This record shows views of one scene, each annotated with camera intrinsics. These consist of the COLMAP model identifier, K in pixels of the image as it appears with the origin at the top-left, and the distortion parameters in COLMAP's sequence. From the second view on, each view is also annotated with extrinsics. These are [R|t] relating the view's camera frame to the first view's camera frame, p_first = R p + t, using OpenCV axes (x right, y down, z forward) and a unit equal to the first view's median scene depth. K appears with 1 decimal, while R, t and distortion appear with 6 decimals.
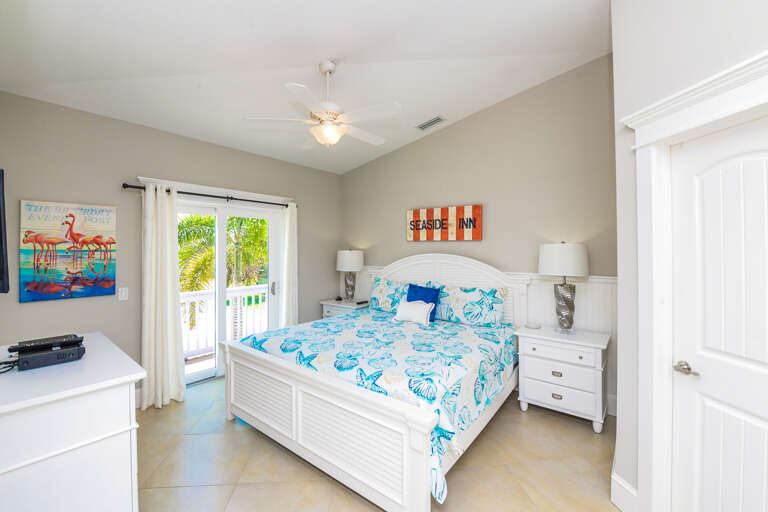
lens RADIAL K [[318.8, 0, 383.7], [0, 318.8, 247.5], [0, 0, 1]] dist [-0.017027, -0.000437]
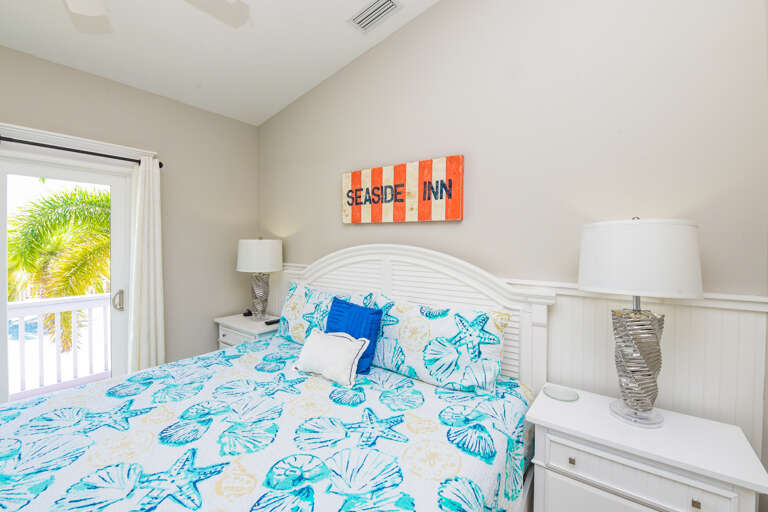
lens RADIAL K [[318.8, 0, 383.7], [0, 318.8, 247.5], [0, 0, 1]] dist [-0.017027, -0.000437]
pose [[0.999447, 0.008087, 0.032259, 0.147196], [-0.008657, 0.999808, 0.017586, 0.014789], [-0.032111, -0.017855, 0.999325, 0.430329]]
